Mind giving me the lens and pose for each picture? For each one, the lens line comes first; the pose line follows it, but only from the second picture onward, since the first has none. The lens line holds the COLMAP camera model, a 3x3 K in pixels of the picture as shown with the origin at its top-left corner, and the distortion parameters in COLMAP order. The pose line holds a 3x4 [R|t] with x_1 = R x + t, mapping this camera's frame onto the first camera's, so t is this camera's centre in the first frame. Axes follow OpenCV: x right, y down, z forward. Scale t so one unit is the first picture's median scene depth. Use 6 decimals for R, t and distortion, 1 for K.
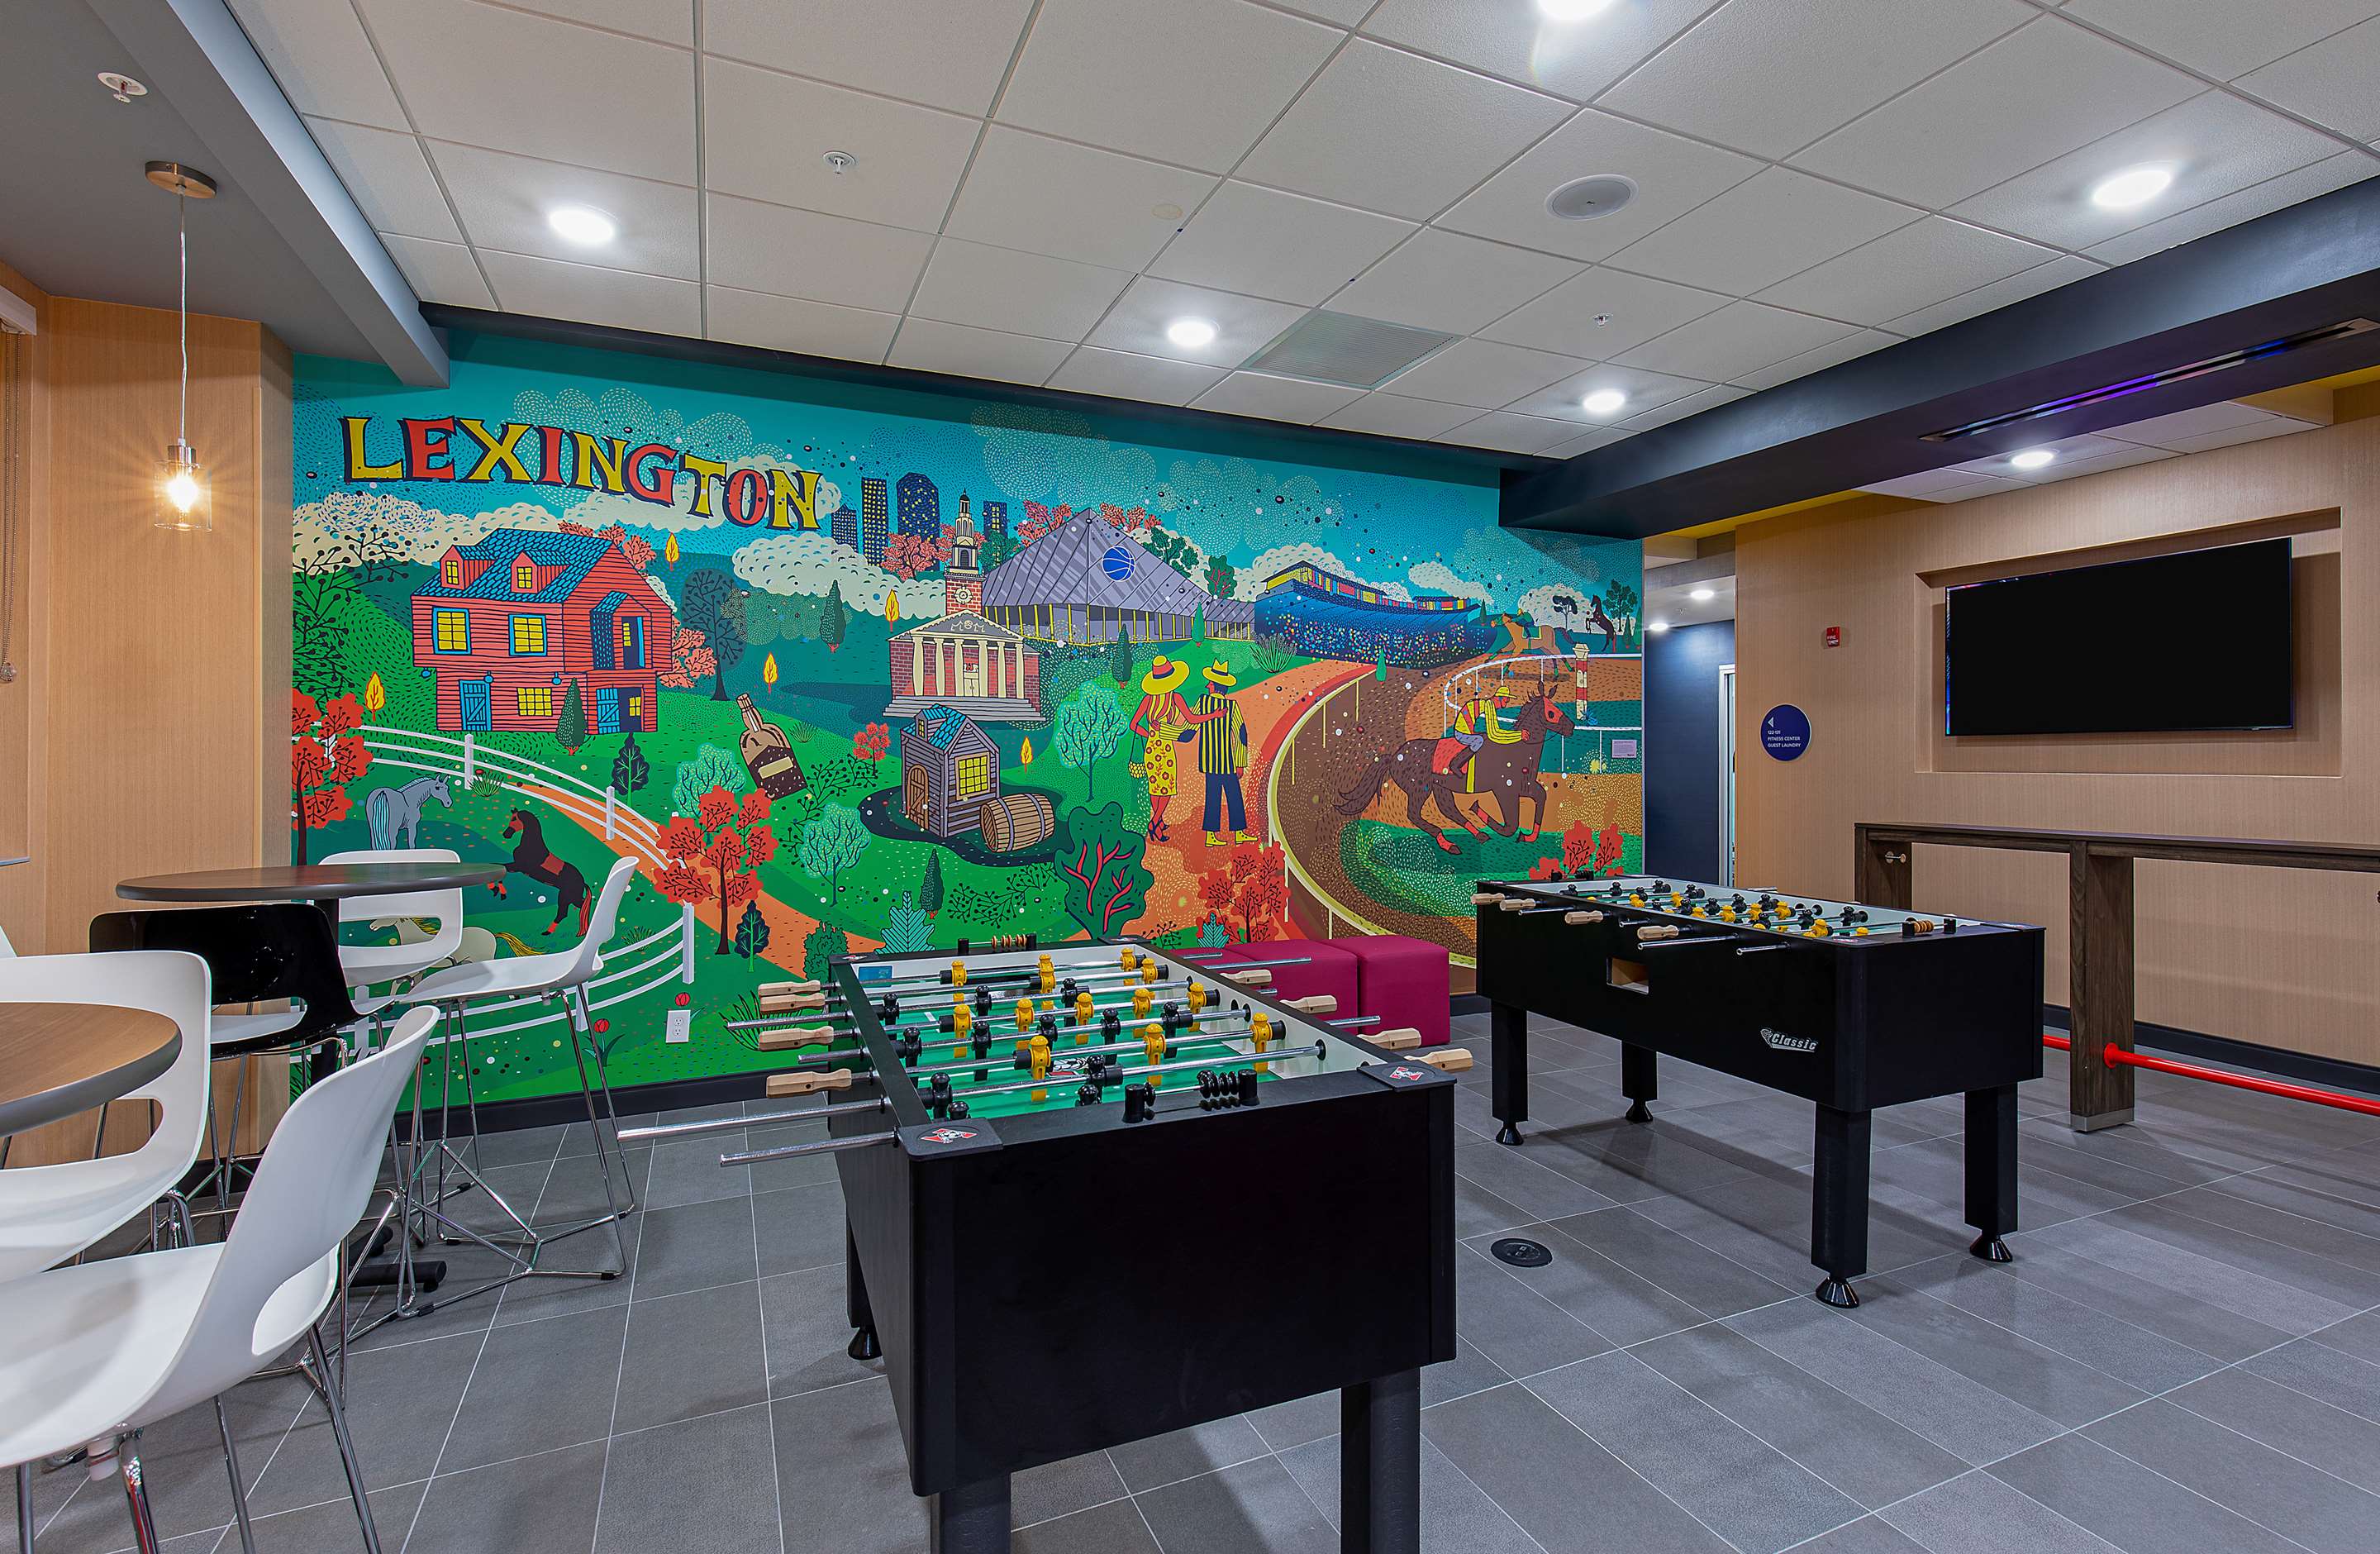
lens RADIAL K [[1121.7, 0, 1200.8], [0, 1121.7, 766.5], [0, 0, 1]] dist [-0.001100, -0.000921]
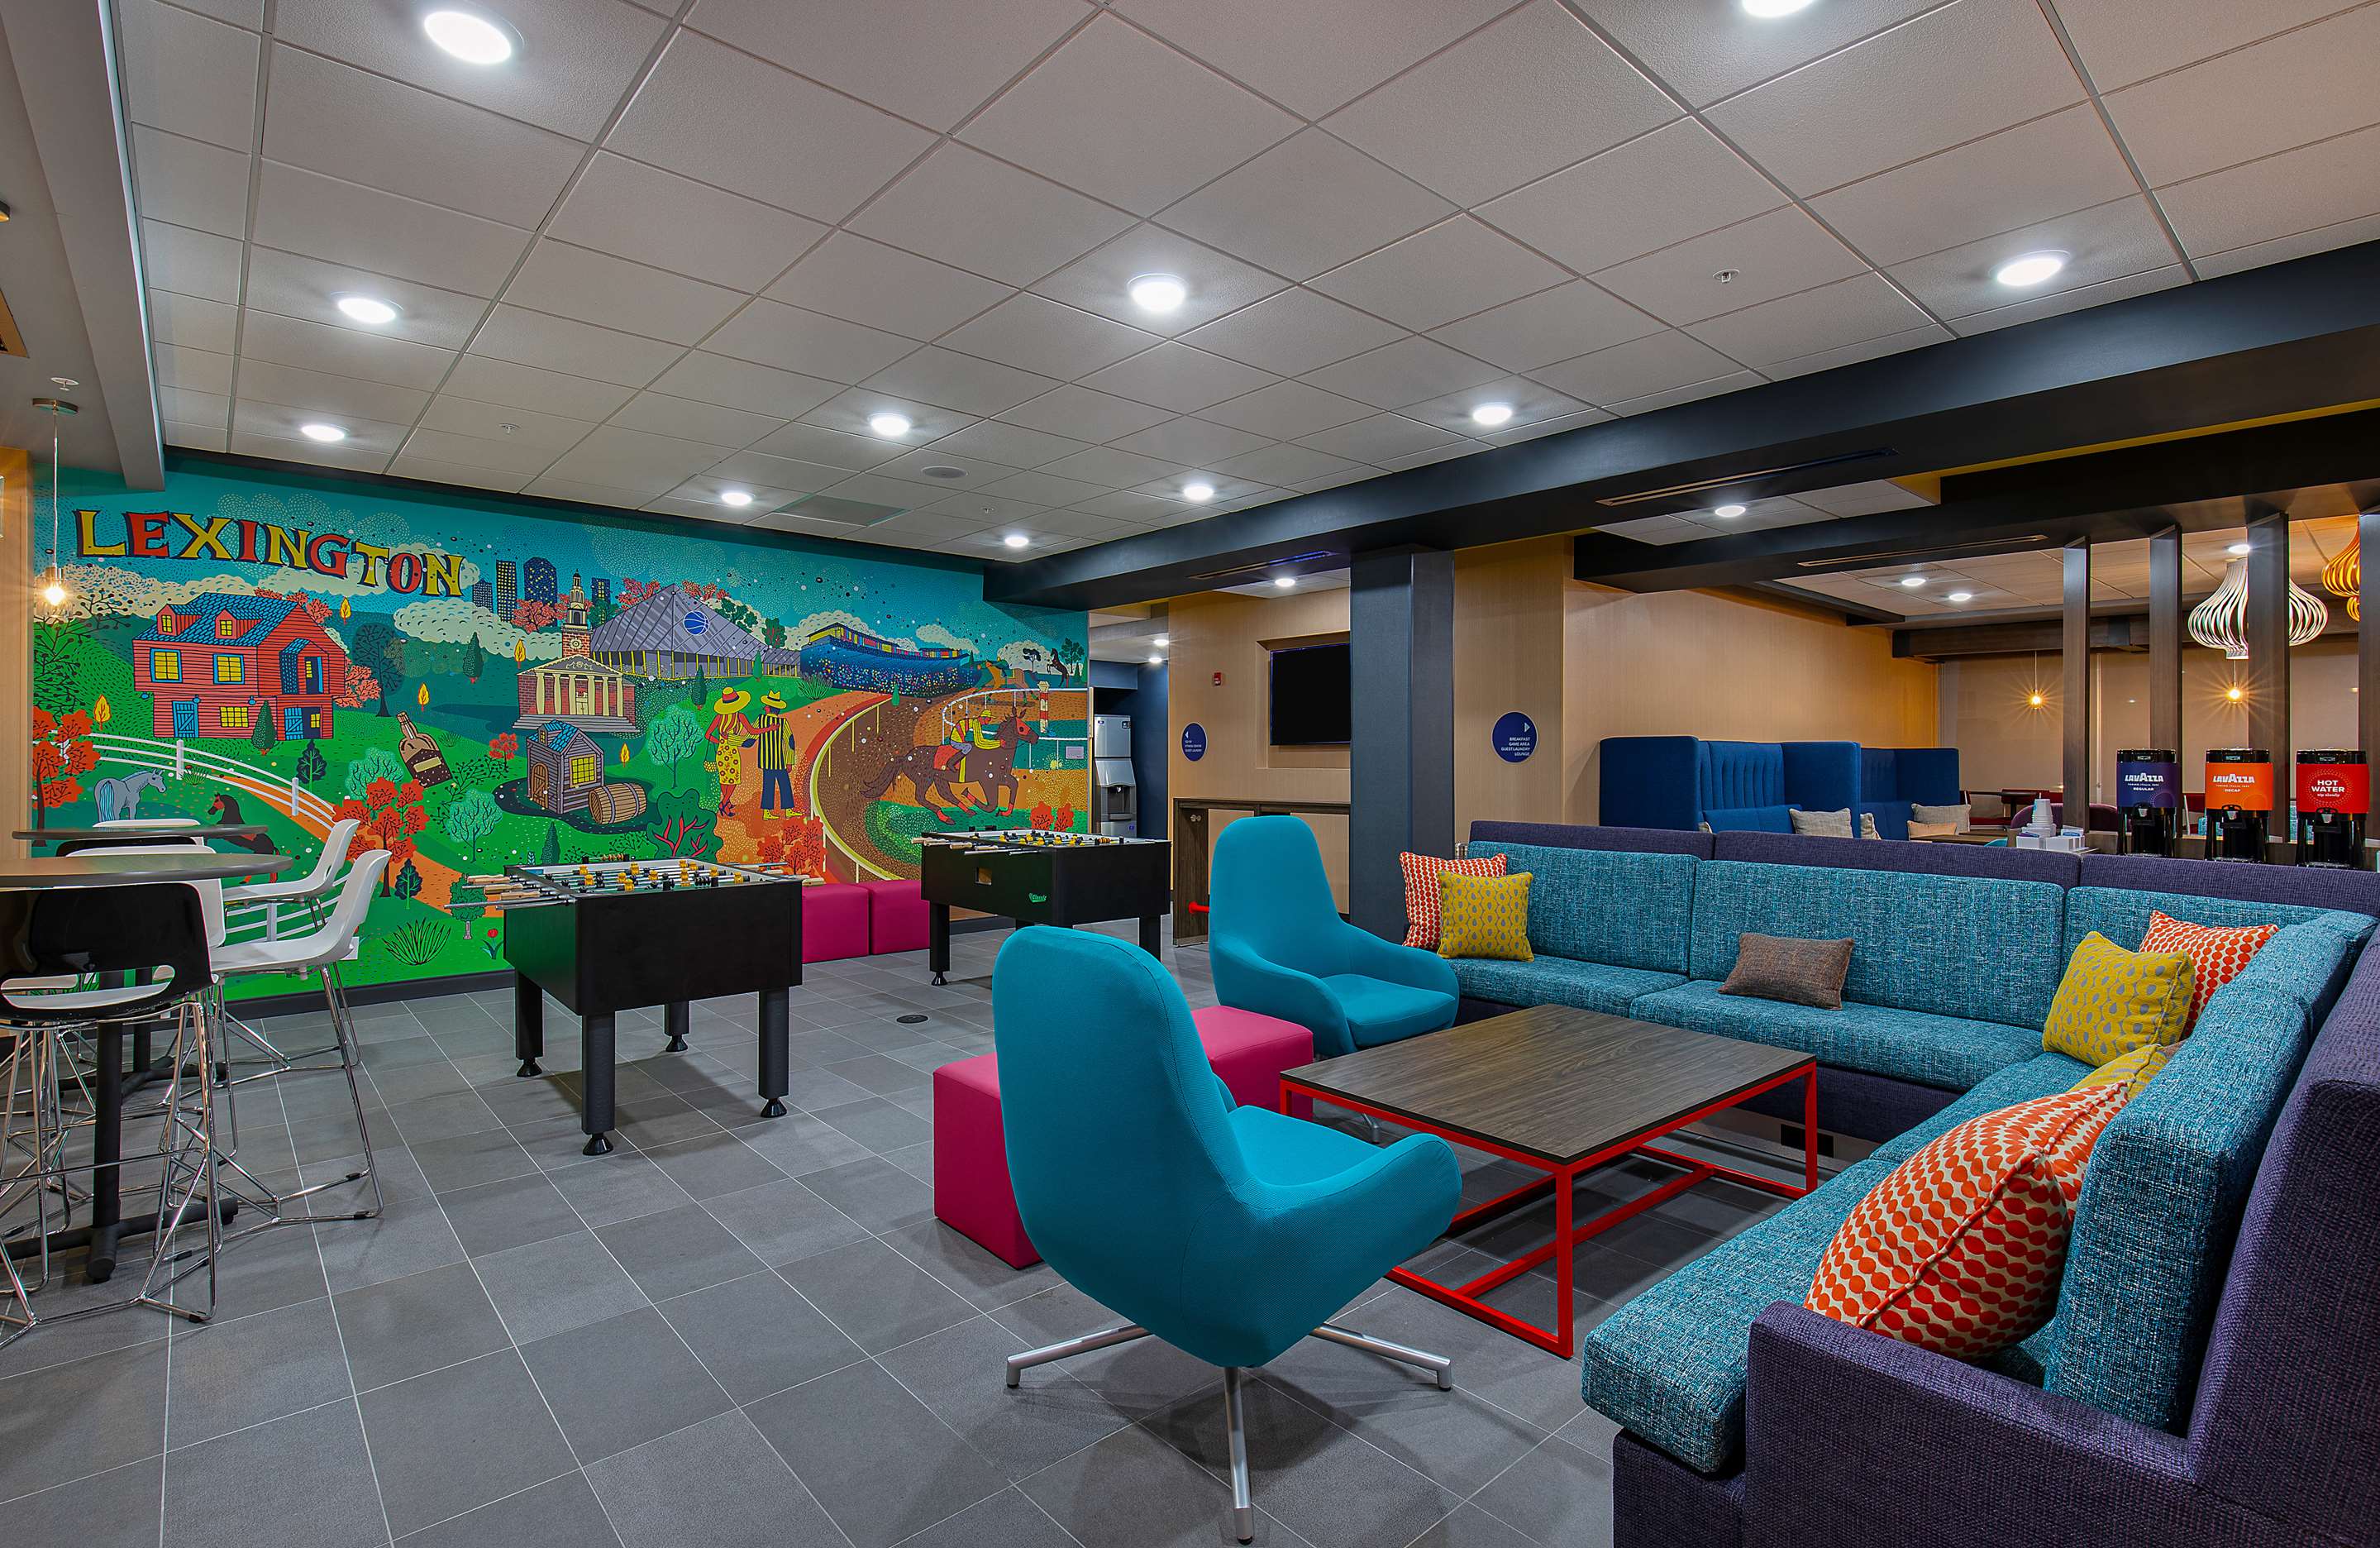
lens RADIAL K [[1121.7, 0, 1200.8], [0, 1121.7, 763.5], [0, 0, 1]] dist [-0.001100, -0.000921]
pose [[0.949676, 0.000906, 0.313233, 0.094977], [0.000172, 0.999994, -0.003414, 0.004455], [-0.313234, 0.003296, 0.949670, -0.592709]]
